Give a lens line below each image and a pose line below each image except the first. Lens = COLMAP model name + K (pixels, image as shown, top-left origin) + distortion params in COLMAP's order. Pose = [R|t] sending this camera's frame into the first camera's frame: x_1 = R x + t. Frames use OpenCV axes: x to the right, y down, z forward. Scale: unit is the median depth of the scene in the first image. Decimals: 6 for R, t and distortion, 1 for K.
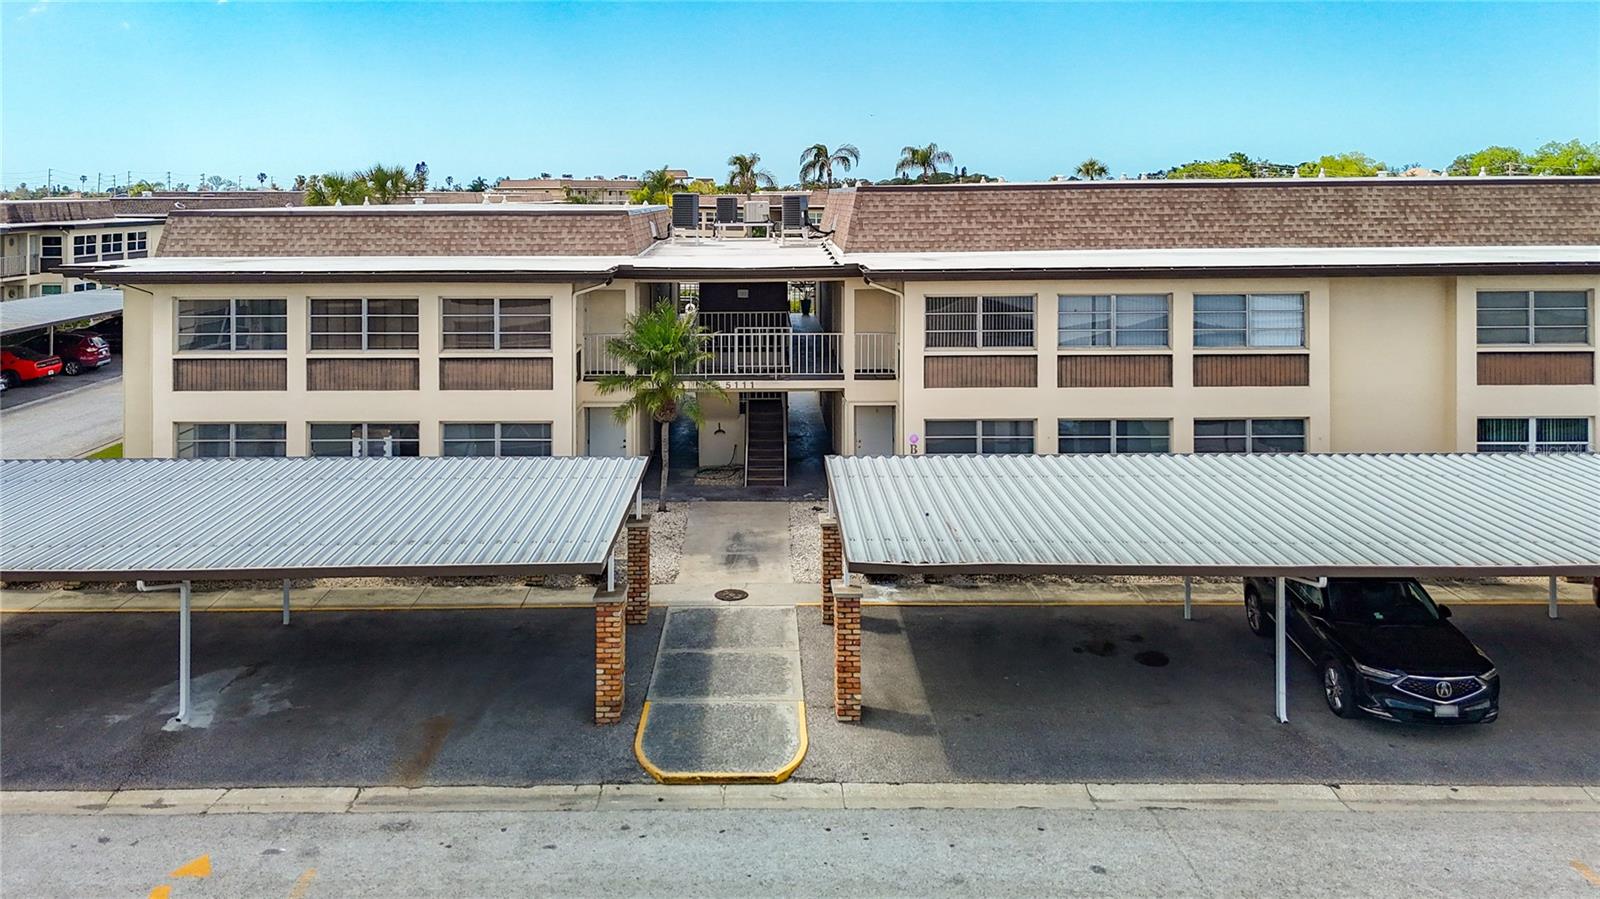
lens RADIAL K [[1282.8, 0, 759.7], [0, 1282.8, 308.3], [0, 0, 1]] dist [0.105505, -0.133778]
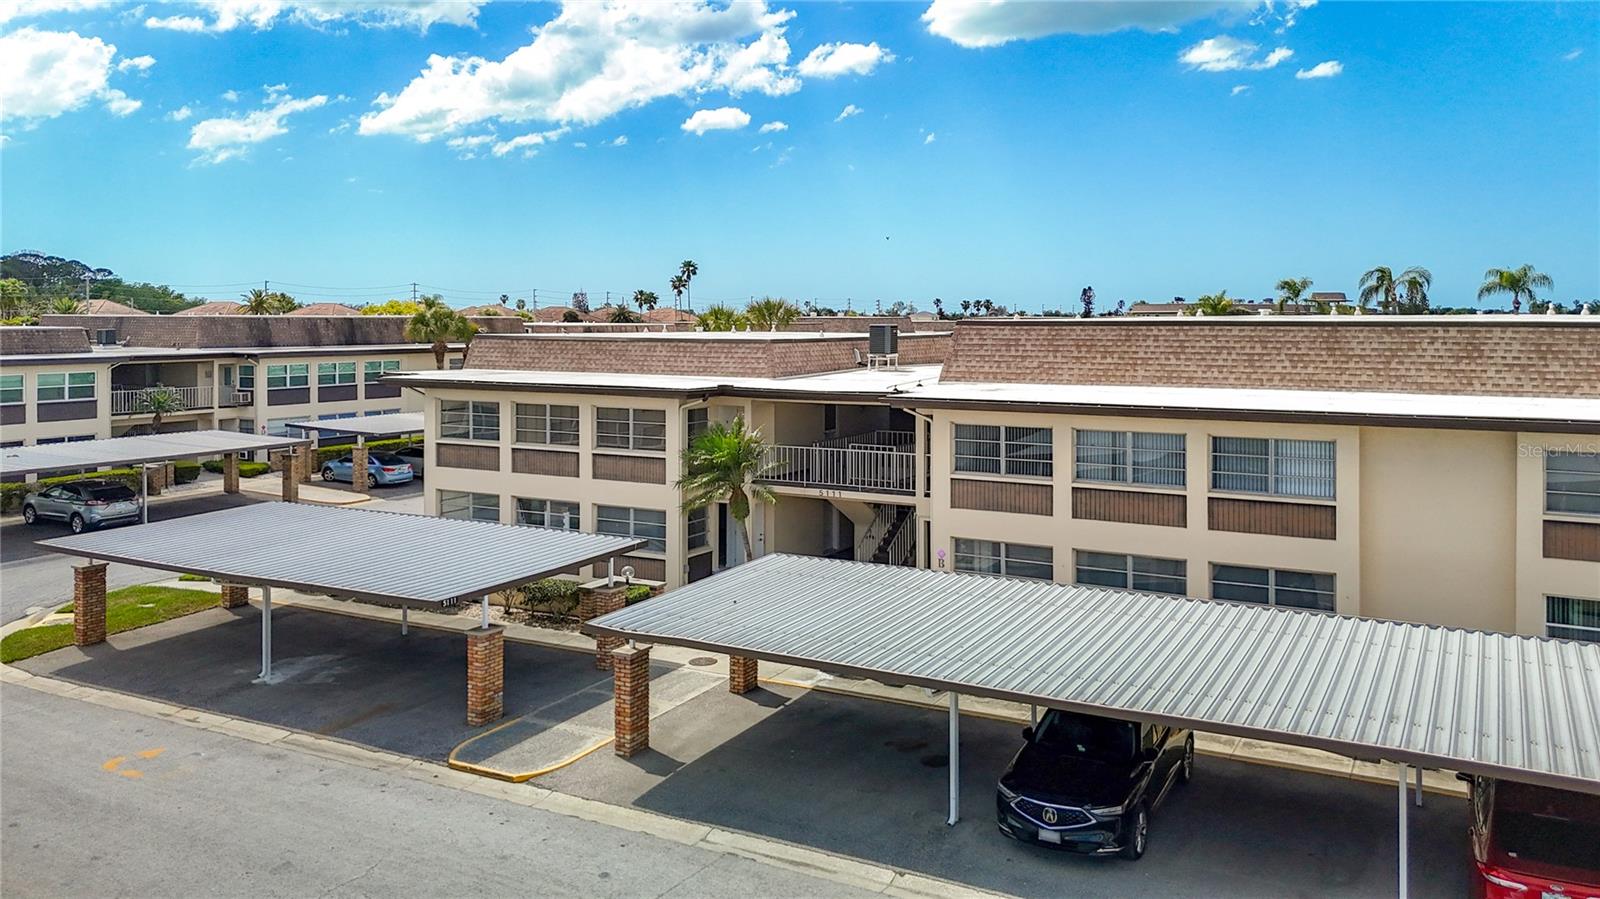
lens RADIAL K [[1276.8, 0, 767.0], [0, 1276.8, 343.9], [0, 0, 1]] dist [0.113941, -0.120980]
pose [[0.869817, 0.018081, -0.493043, 0.523673], [-0.050971, 0.997274, -0.053348, -0.010402], [0.490735, 0.071534, 0.868368, -0.022983]]
